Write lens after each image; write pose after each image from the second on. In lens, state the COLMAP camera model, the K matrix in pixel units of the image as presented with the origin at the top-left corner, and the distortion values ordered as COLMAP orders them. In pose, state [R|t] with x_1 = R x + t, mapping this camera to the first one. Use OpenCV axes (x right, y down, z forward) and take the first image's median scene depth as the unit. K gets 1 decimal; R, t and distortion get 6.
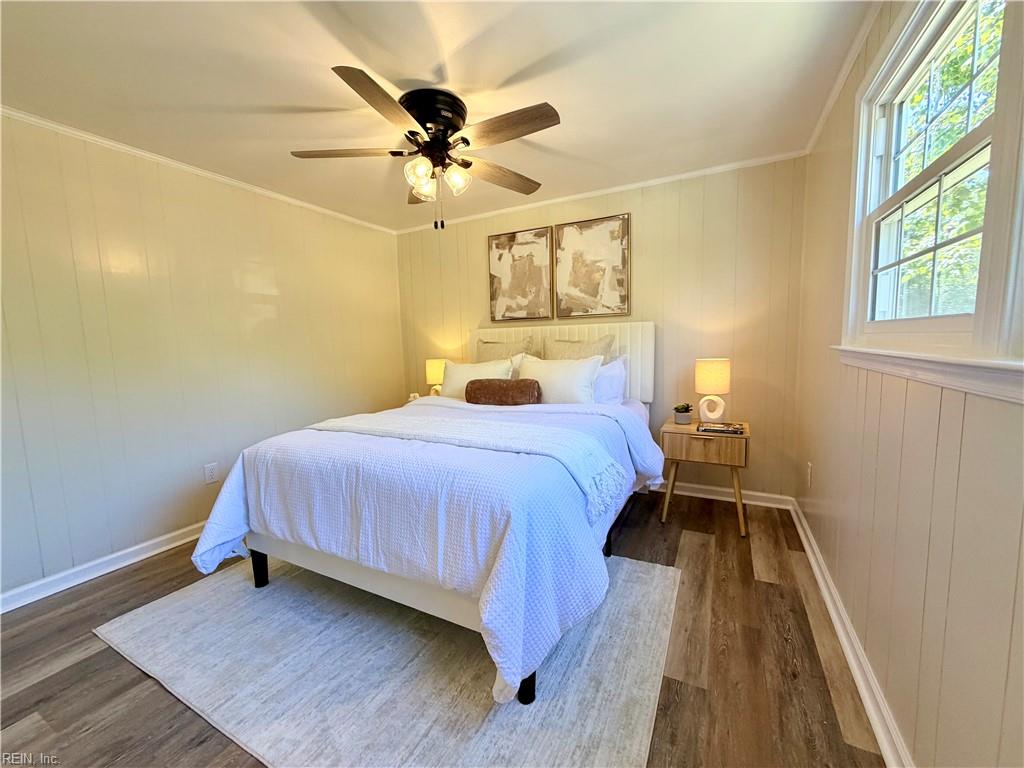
lens RADIAL K [[408.4, 0, 504.8], [0, 408.4, 381.2], [0, 0, 1]] dist [0.000697, -0.000002]
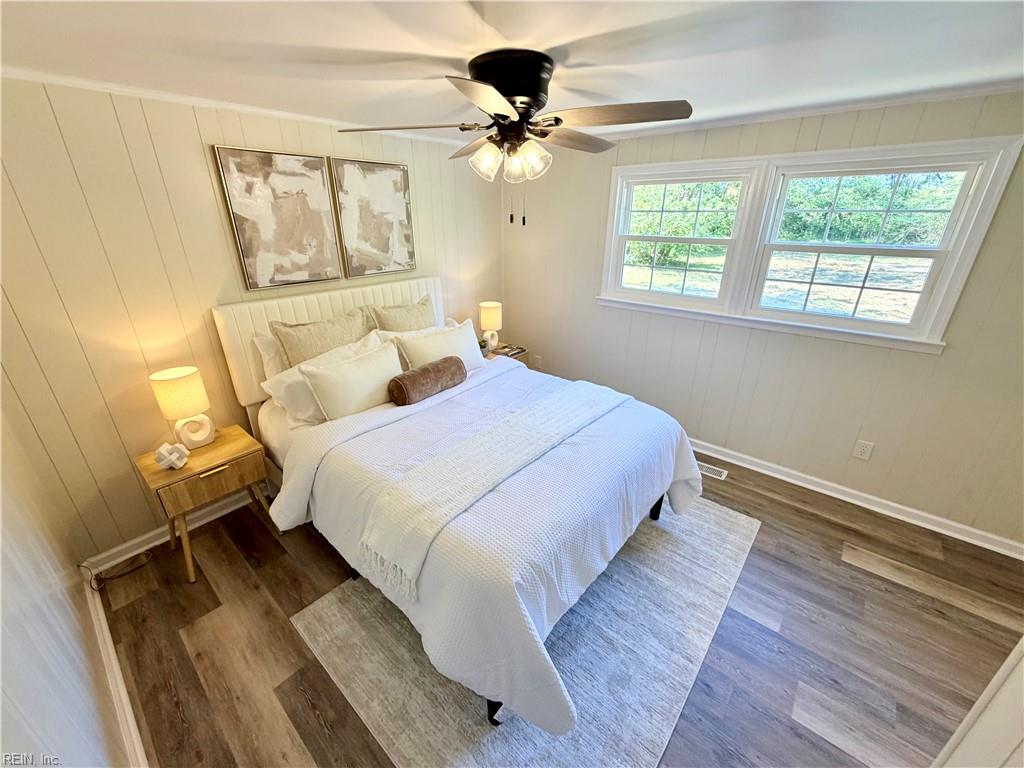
lens RADIAL K [[408.4, 0, 504.8], [0, 408.4, 384.5], [0, 0, 1]] dist [0.000697, -0.000002]
pose [[0.227604, -0.354554, 0.906911, -0.659453], [0.091643, 0.935021, 0.342545, -0.213512], [-0.969432, 0.005147, 0.245307, 0.490176]]
